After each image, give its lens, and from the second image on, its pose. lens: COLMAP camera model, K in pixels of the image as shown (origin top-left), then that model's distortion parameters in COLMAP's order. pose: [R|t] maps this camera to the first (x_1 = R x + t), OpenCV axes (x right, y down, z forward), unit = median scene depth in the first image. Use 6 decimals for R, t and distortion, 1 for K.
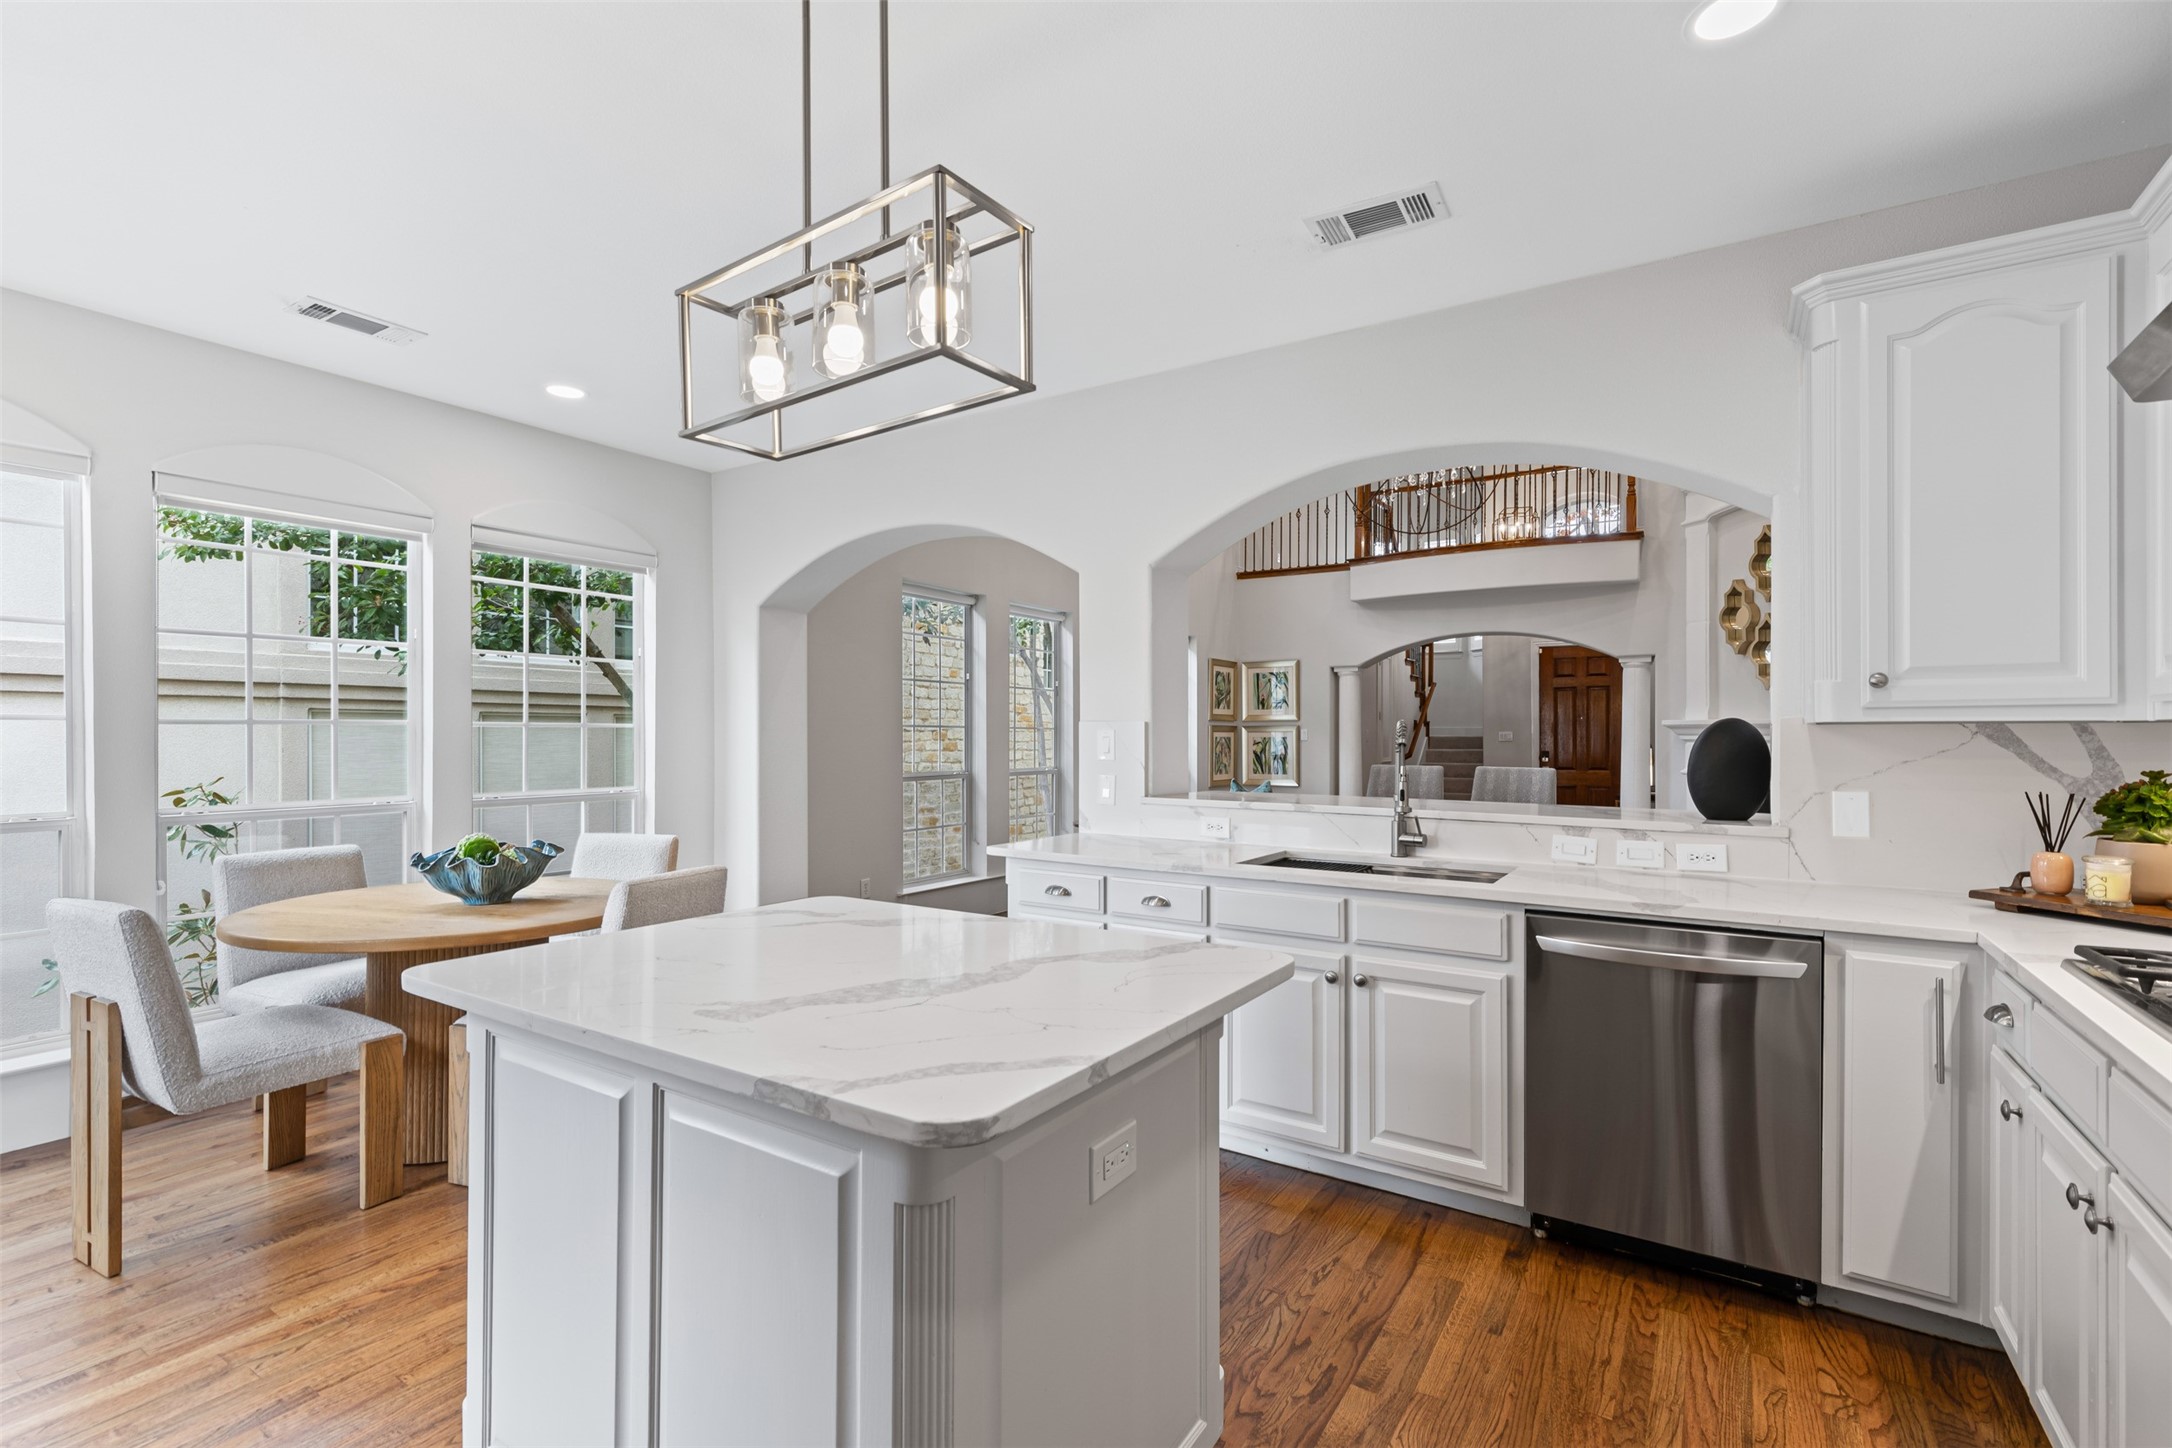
lens RADIAL K [[987.2, 0, 1075.3], [0, 987.2, 730.8], [0, 0, 1]] dist [0.003982, -0.000504]
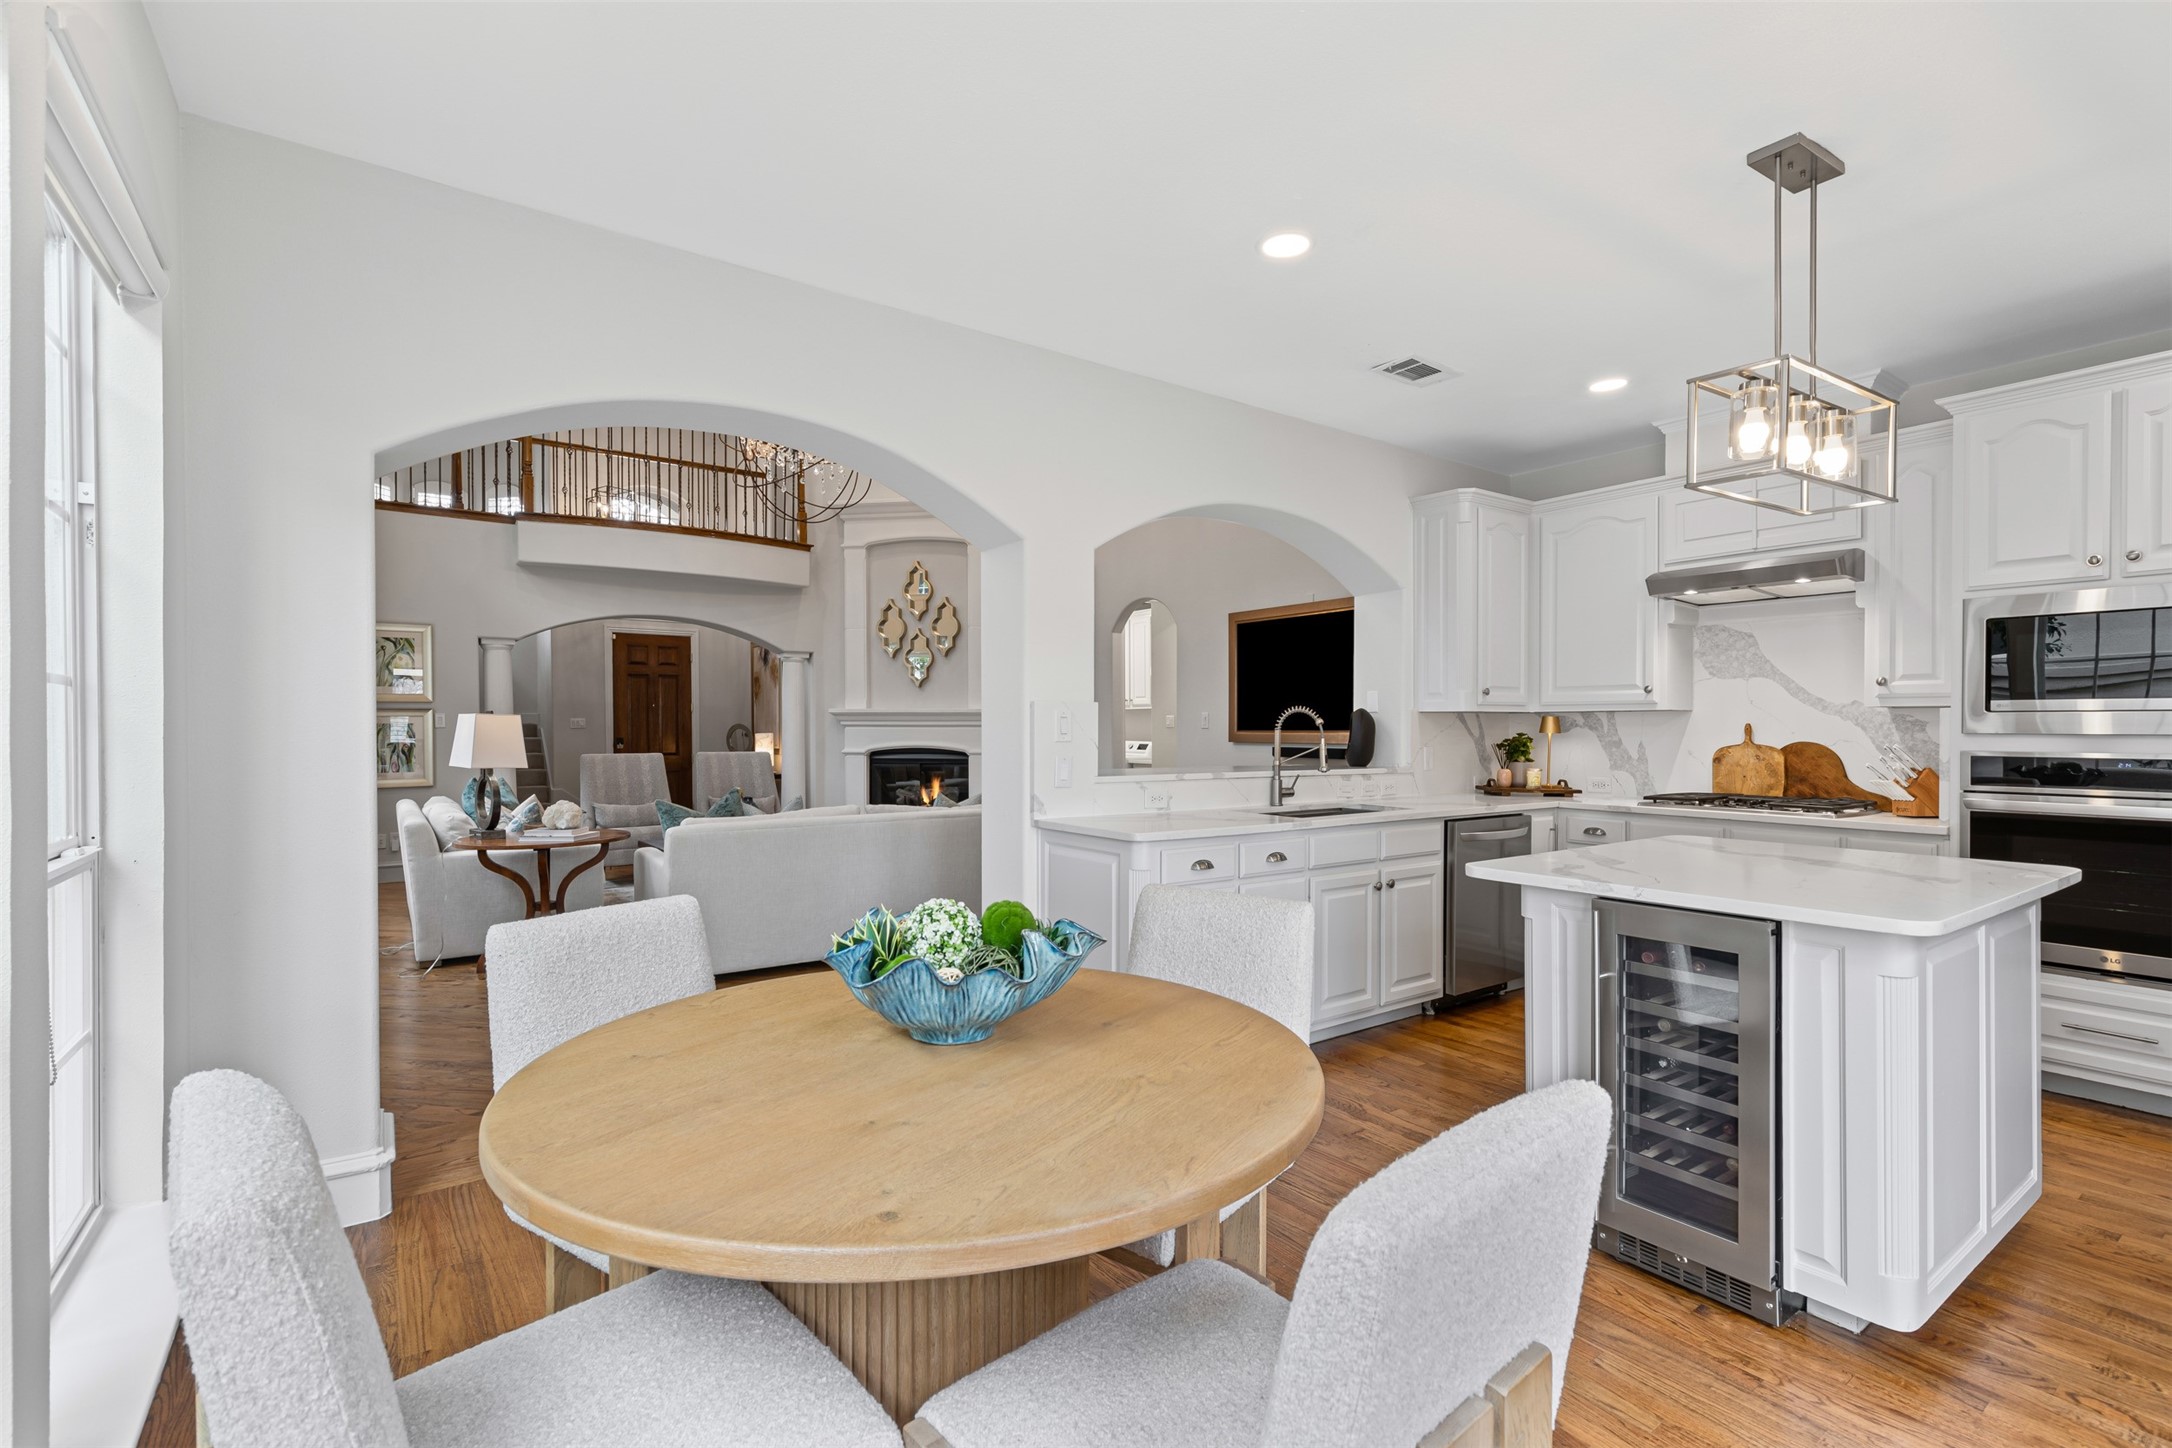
lens RADIAL K [[987.2, 0, 1082.5], [0, 987.2, 730.4], [0, 0, 1]] dist [0.003982, -0.000504]
pose [[0.354292, -0.005971, 0.935116, -1.170804], [-0.003988, 0.999961, 0.007896, 0.015103], [-0.935126, -0.006527, 0.354255, 0.861311]]
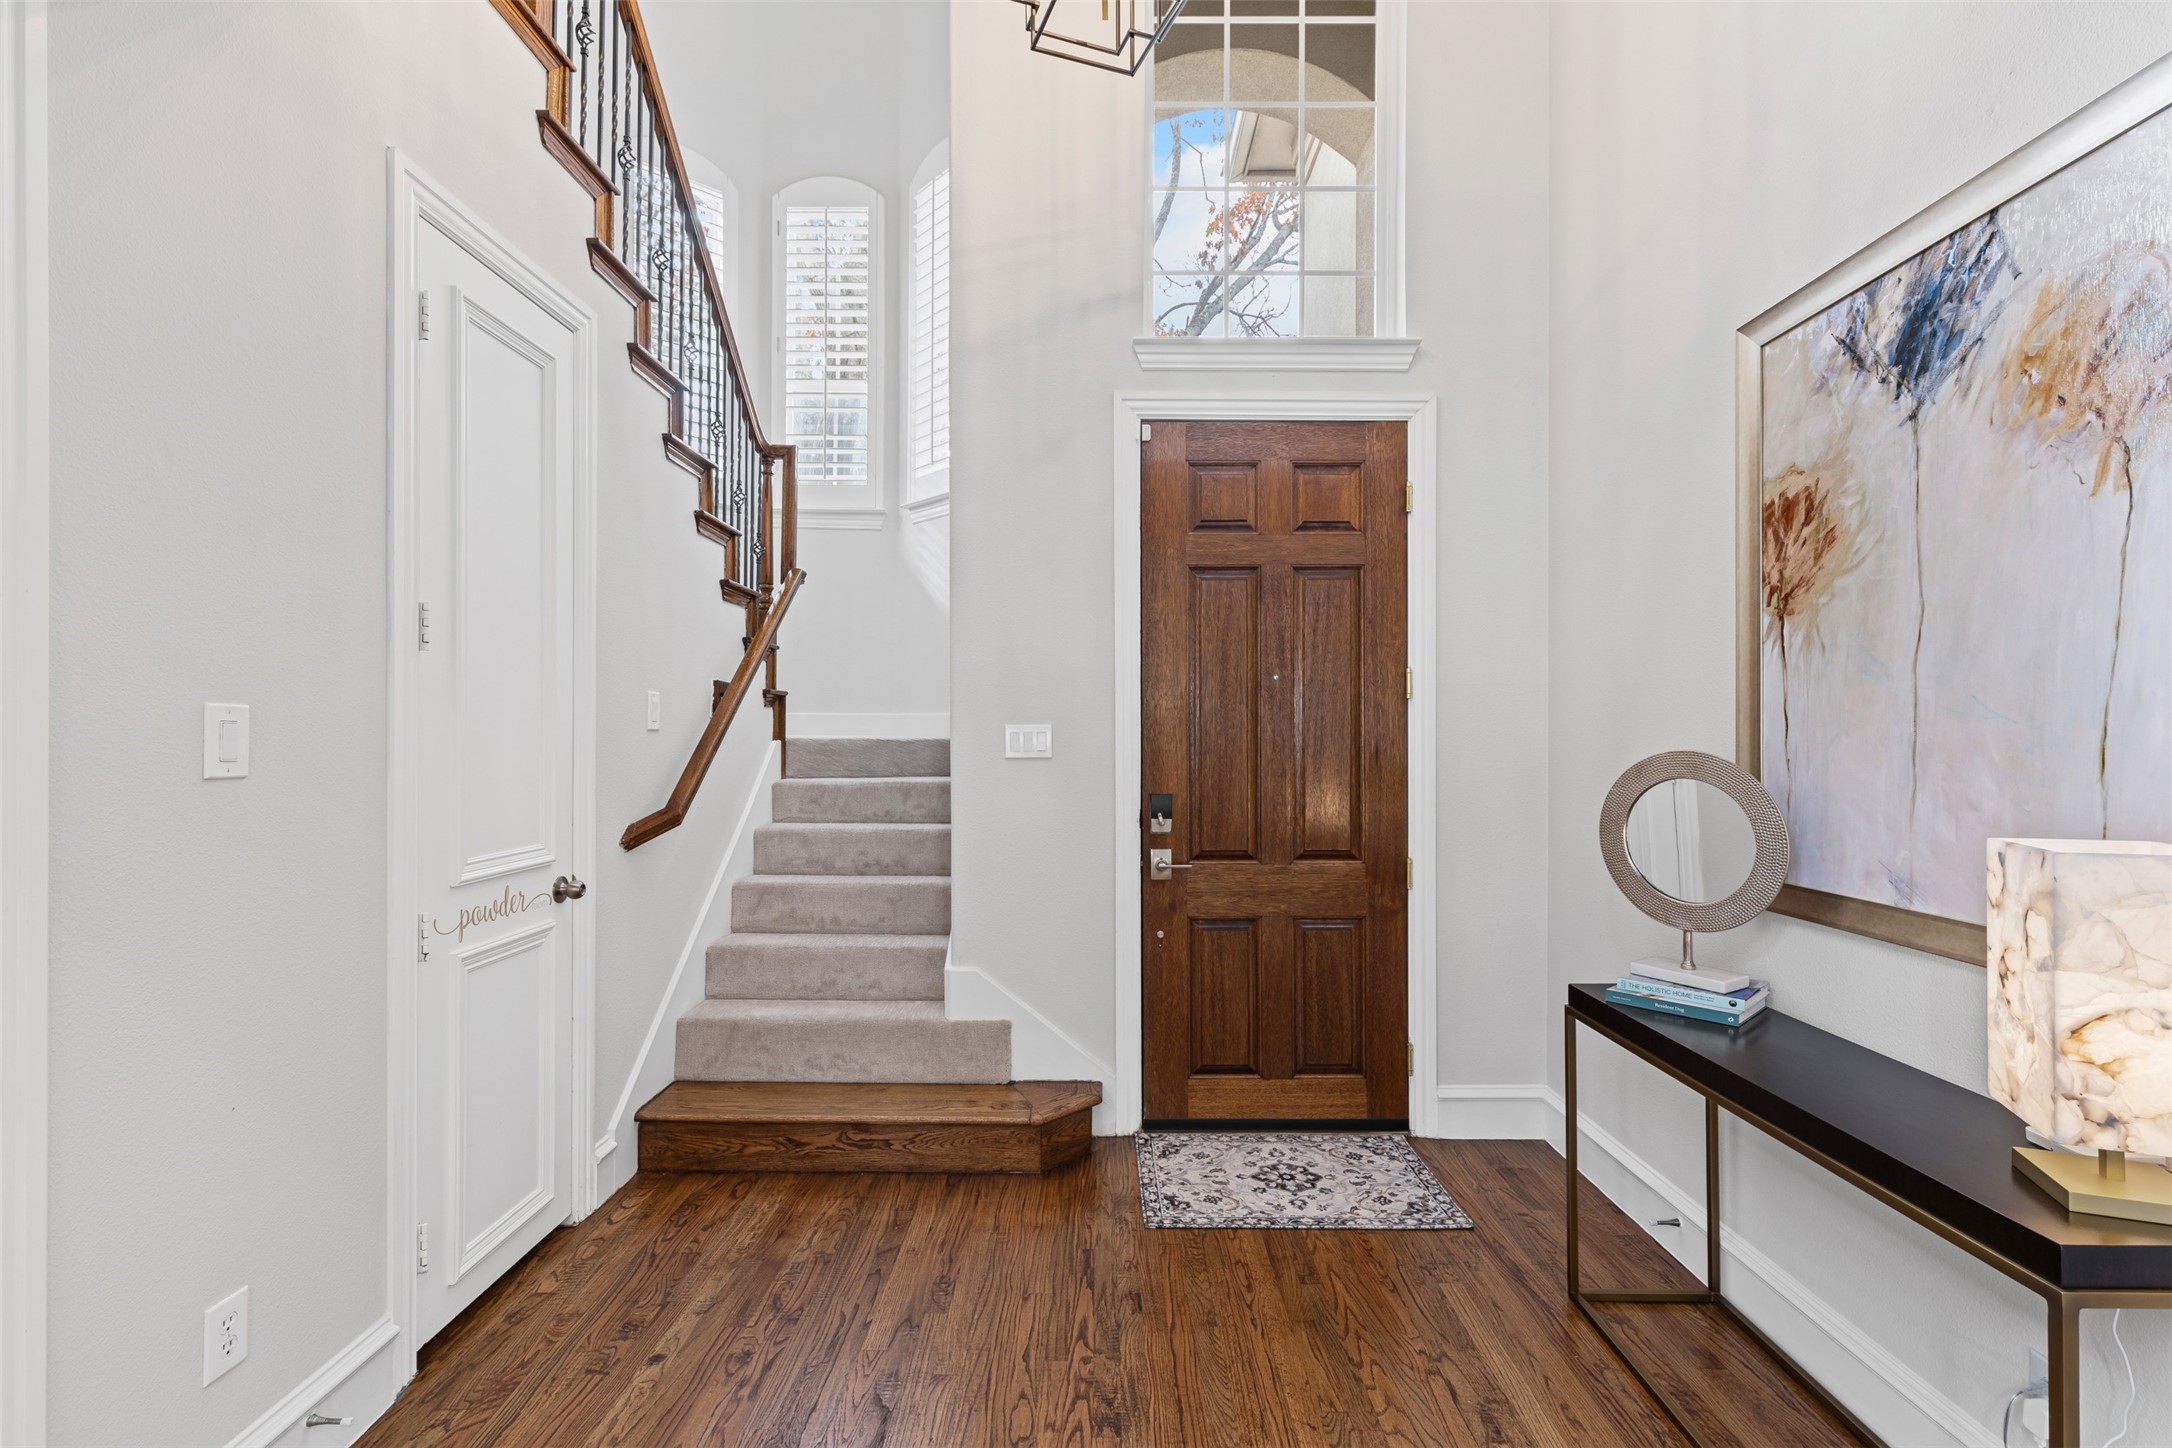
lens RADIAL K [[987.2, 0, 1088.7], [0, 987.2, 712.3], [0, 0, 1]] dist [0.003982, -0.000504]
pose [[0.838926, 0.007072, 0.544200, 1.251738], [-0.009030, 0.999959, 0.000926, -0.011726], [-0.544171, -0.005691, 0.838955, 3.159204]]
